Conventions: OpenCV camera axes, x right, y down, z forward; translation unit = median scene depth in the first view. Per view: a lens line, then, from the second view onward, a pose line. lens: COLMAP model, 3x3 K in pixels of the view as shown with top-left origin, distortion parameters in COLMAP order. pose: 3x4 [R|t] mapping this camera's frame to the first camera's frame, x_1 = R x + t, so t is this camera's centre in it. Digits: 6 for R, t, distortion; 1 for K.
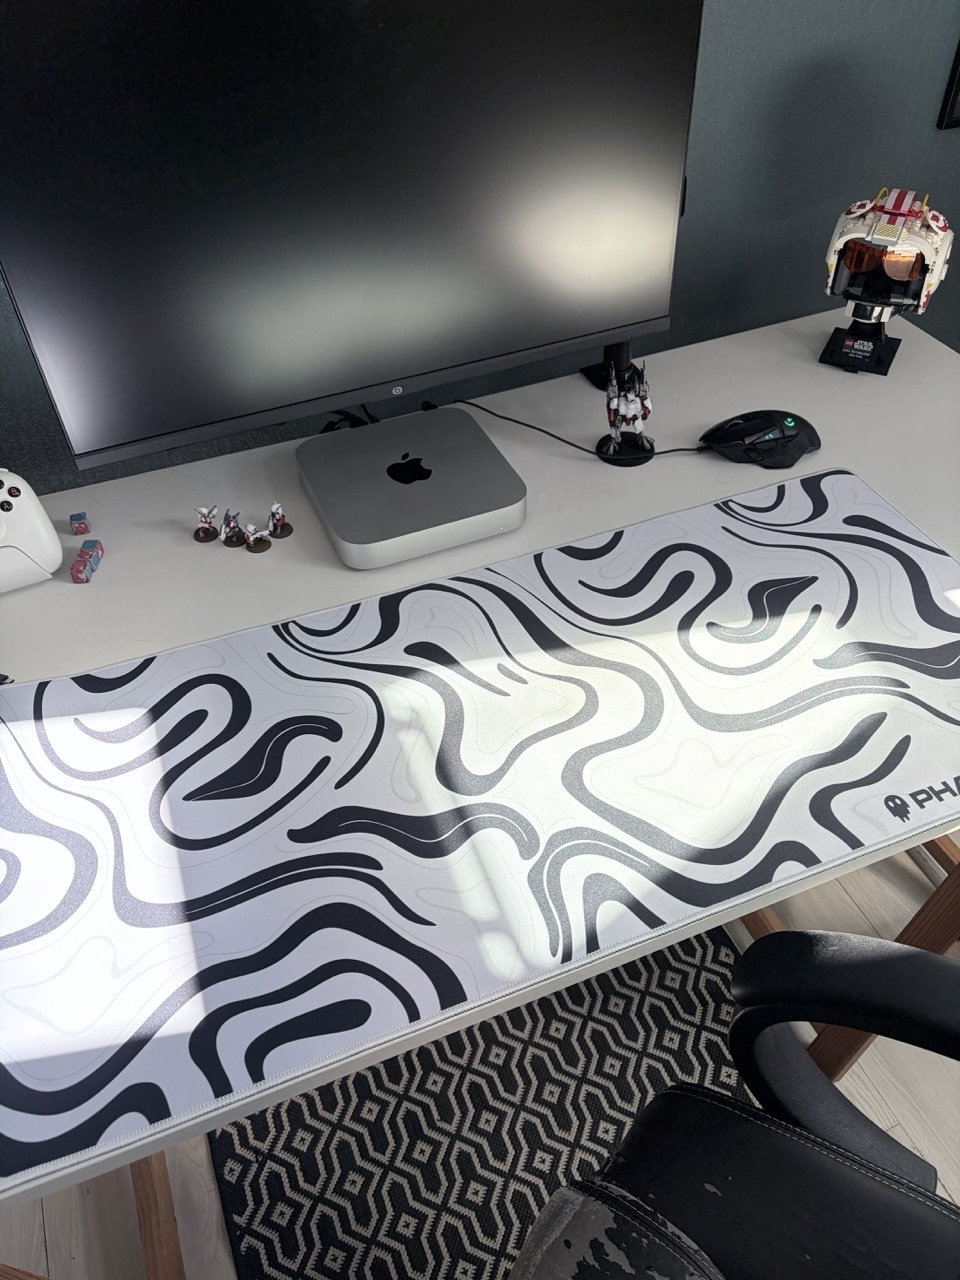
lens RADIAL K [[950.9, 0, 480.0], [0, 950.9, 640.0], [0, 0, 1]] dist [0.053943, -0.073986]
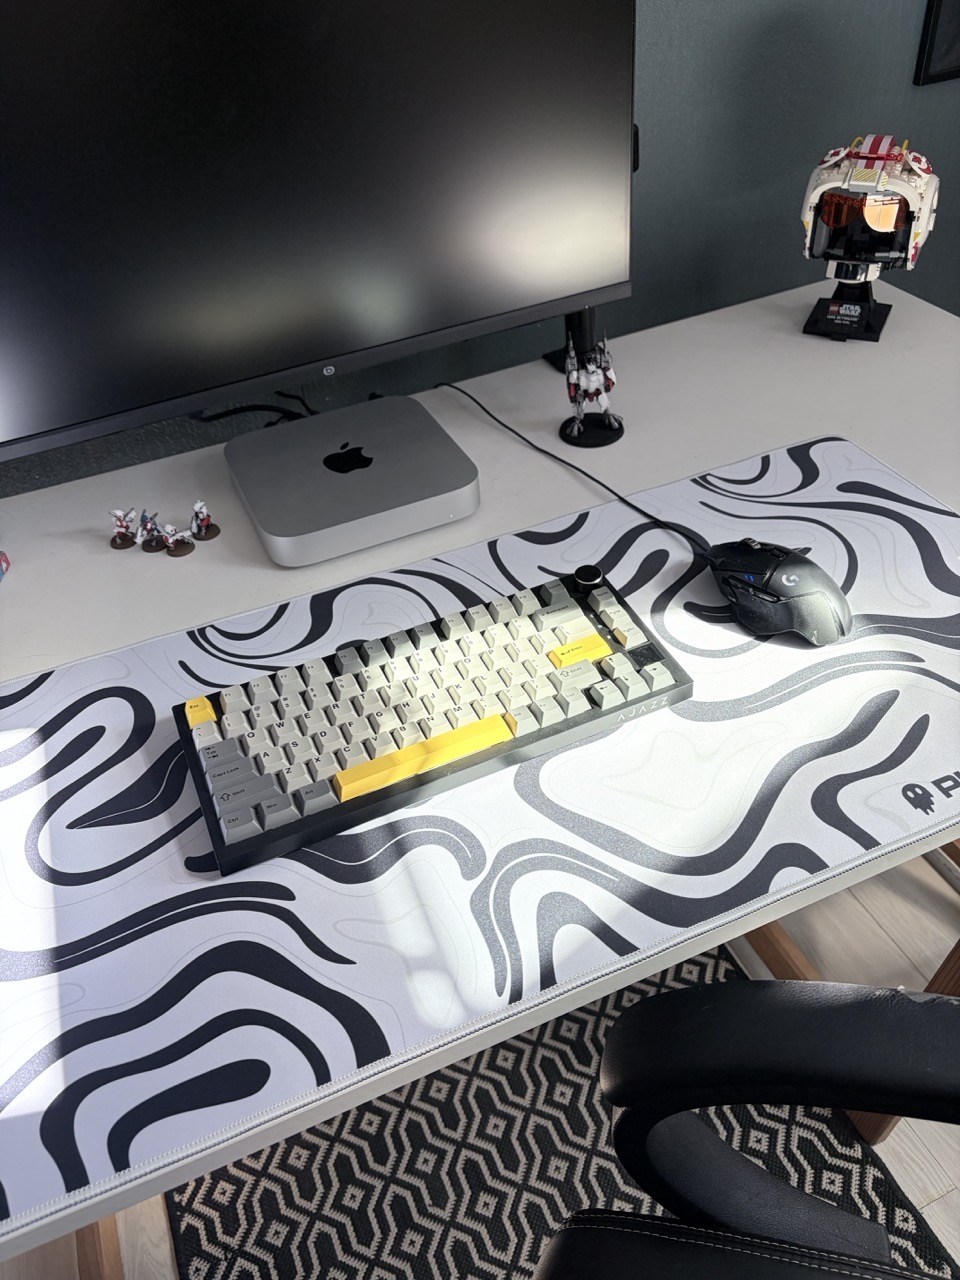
lens RADIAL K [[950.9, 0, 480.0], [0, 950.9, 640.0], [0, 0, 1]] dist [0.053943, -0.073986]
pose [[0.998588, -0.048674, -0.021275, 0.063618], [0.047236, 0.996861, -0.063543, 0.056886], [0.024301, 0.062449, 0.997752, 0.121868]]
